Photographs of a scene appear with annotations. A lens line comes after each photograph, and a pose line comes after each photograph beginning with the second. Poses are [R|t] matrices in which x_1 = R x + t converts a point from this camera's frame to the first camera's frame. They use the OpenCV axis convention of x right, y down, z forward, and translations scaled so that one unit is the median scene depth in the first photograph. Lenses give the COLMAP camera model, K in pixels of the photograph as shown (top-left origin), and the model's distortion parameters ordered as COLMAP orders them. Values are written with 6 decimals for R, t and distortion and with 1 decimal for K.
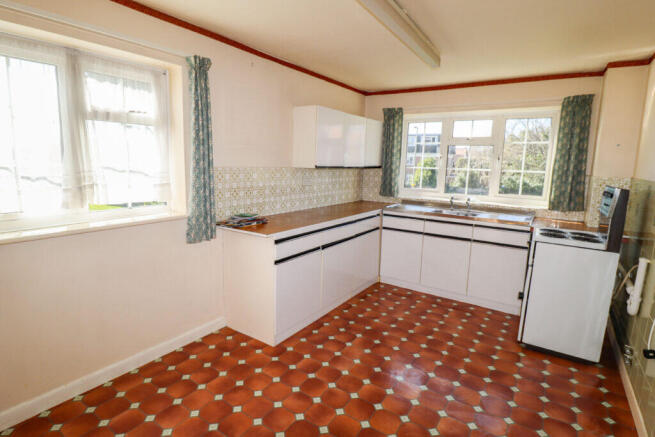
lens RADIAL K [[327.5, 0, 330.4], [0, 327.5, 215.4], [0, 0, 1]] dist [-0.034543, 0.000092]
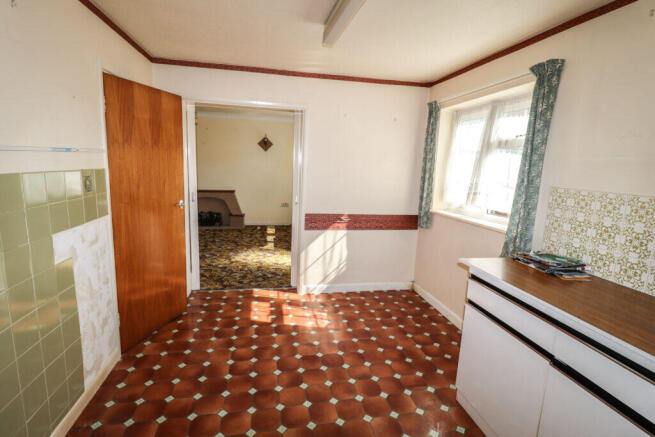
lens RADIAL K [[327.5, 0, 330.4], [0, 327.5, 215.4], [0, 0, 1]] dist [-0.034543, 0.000092]
pose [[-0.704840, 0.053906, -0.707315, 0.726781], [-0.169254, 0.955530, 0.241485, -0.221653], [0.688879, 0.289924, -0.664372, 1.432095]]
